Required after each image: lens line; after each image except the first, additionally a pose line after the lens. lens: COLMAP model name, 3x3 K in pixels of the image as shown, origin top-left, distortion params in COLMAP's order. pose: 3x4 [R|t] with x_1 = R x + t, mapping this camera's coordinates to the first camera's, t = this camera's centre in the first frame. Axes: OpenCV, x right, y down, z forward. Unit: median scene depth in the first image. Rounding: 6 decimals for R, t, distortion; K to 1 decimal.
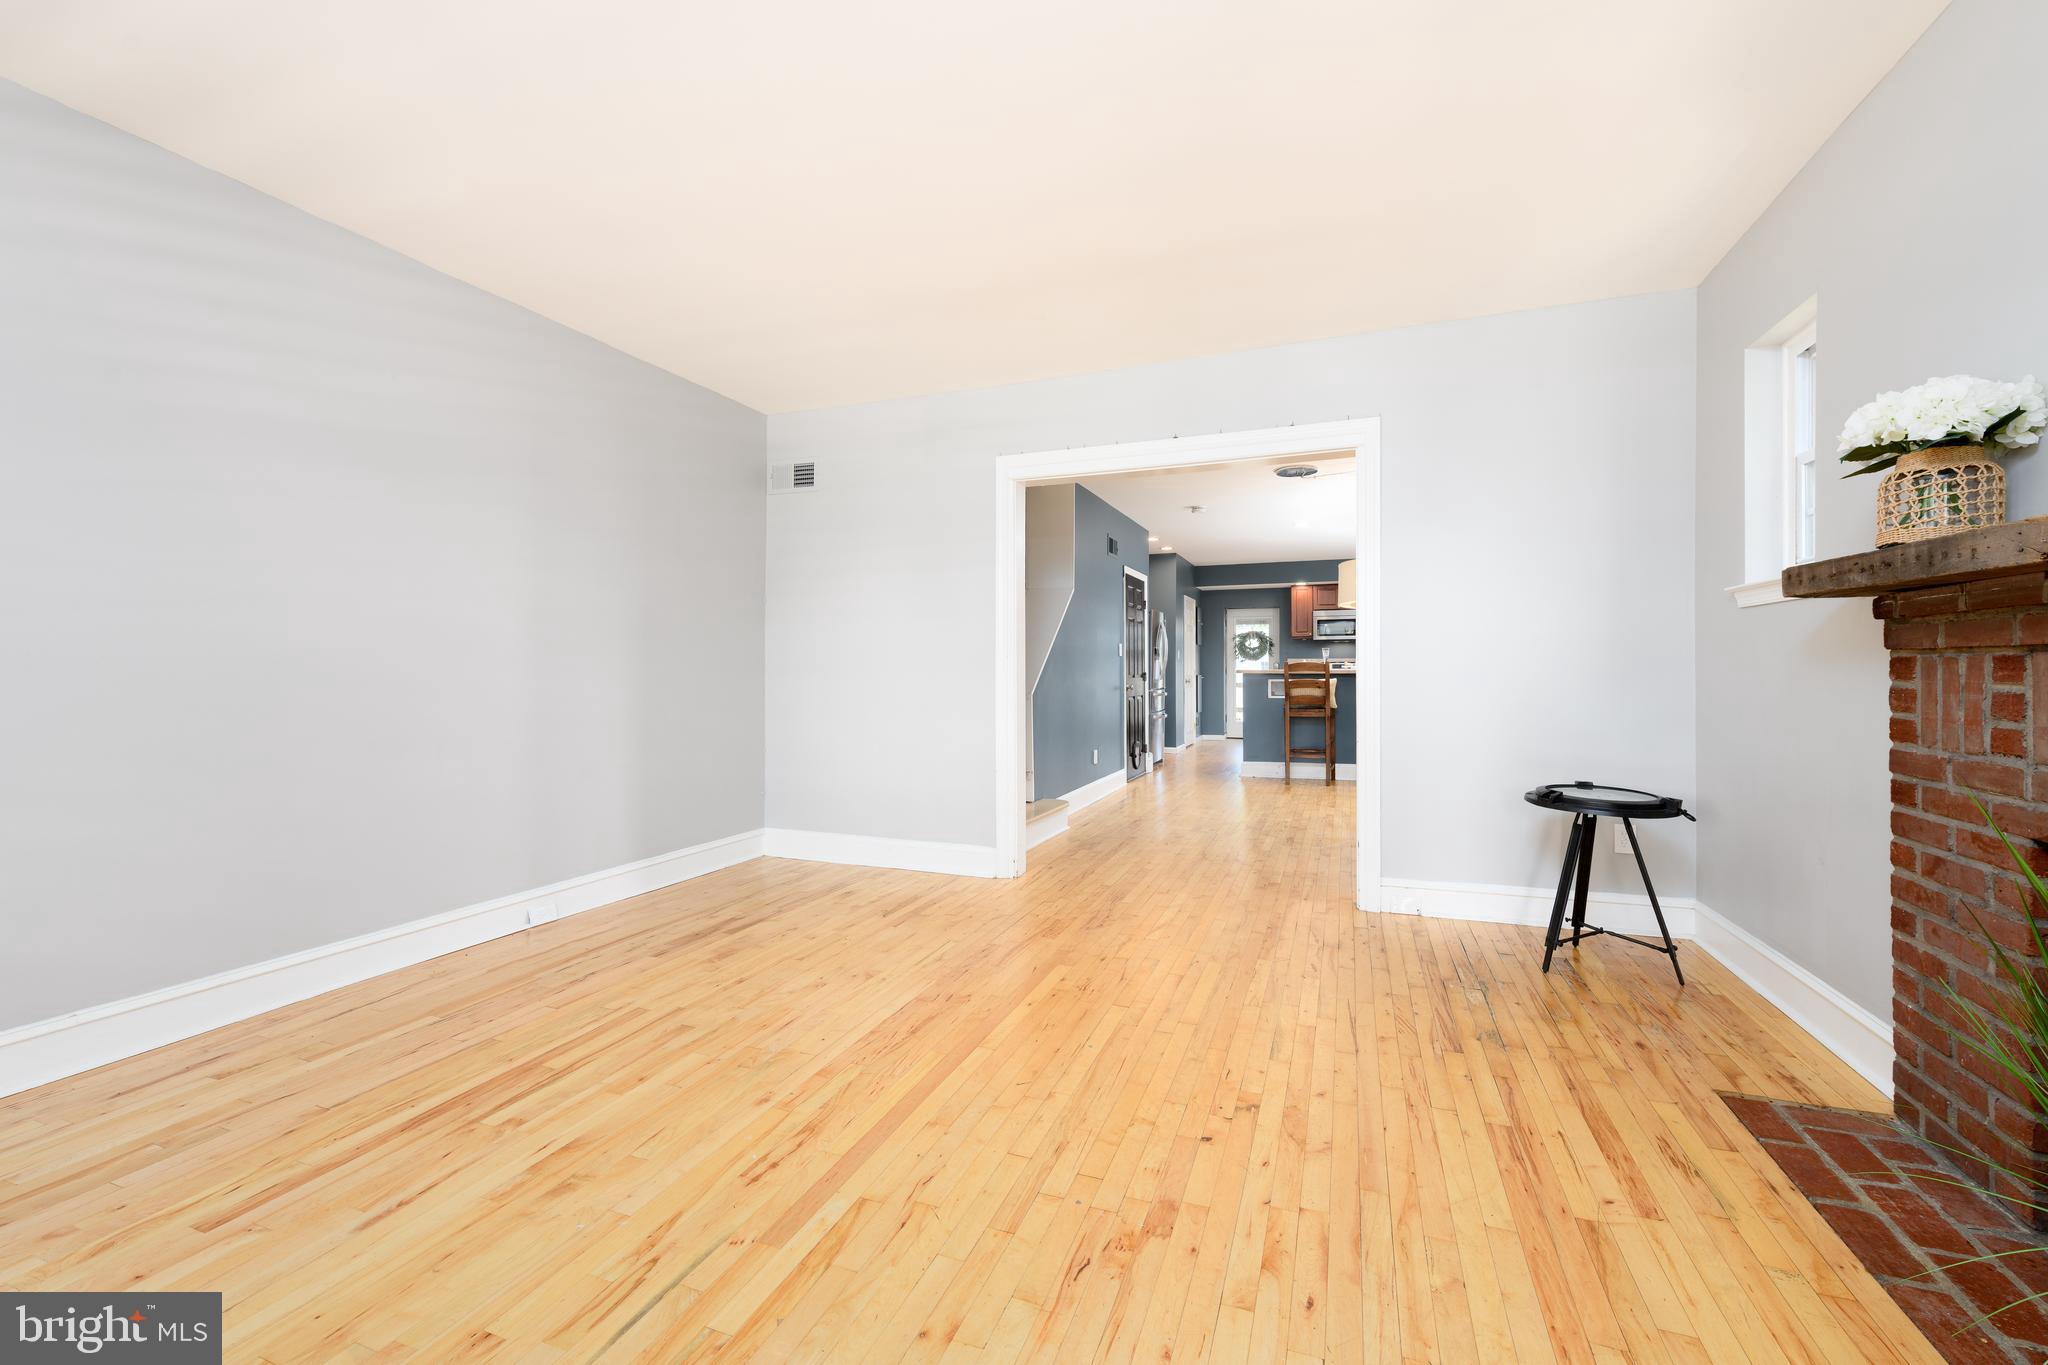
lens RADIAL K [[791.3, 0, 1039.2], [0, 791.3, 670.0], [0, 0, 1]] dist [0.012027, -0.001817]
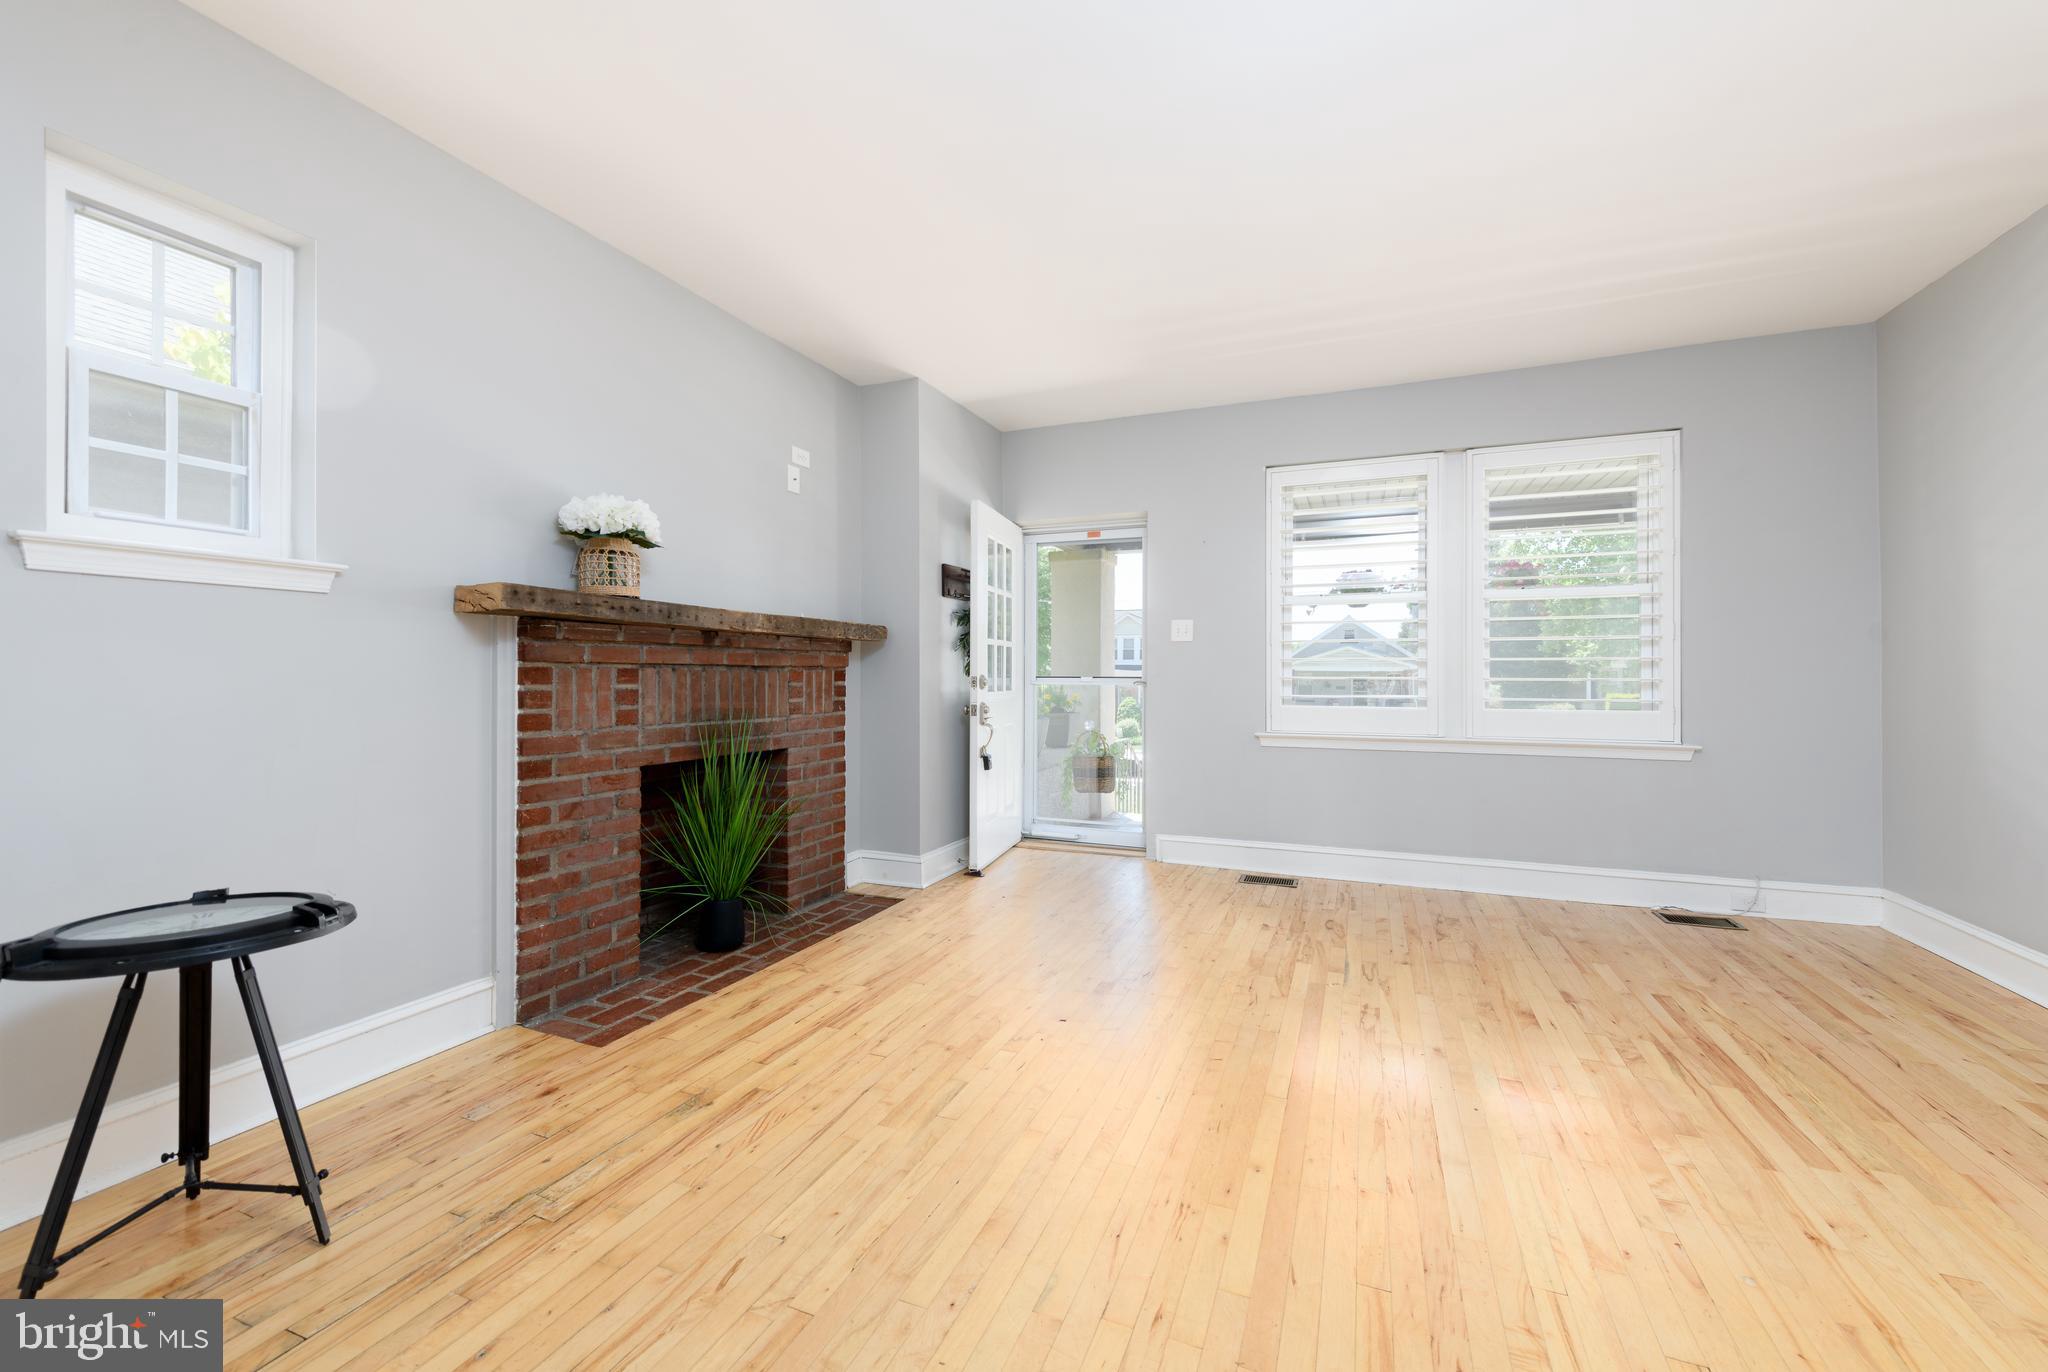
lens RADIAL K [[1064.7, 0, 1010.7], [0, 1064.7, 682.5], [0, 0, 1]] dist [0.001625, 0.000127]
pose [[-0.999867, 0.004047, 0.015823, 0.279448], [0.004149, 0.999971, 0.006423, 0.001306], [-0.015797, 0.006488, -0.999854, 2.932808]]
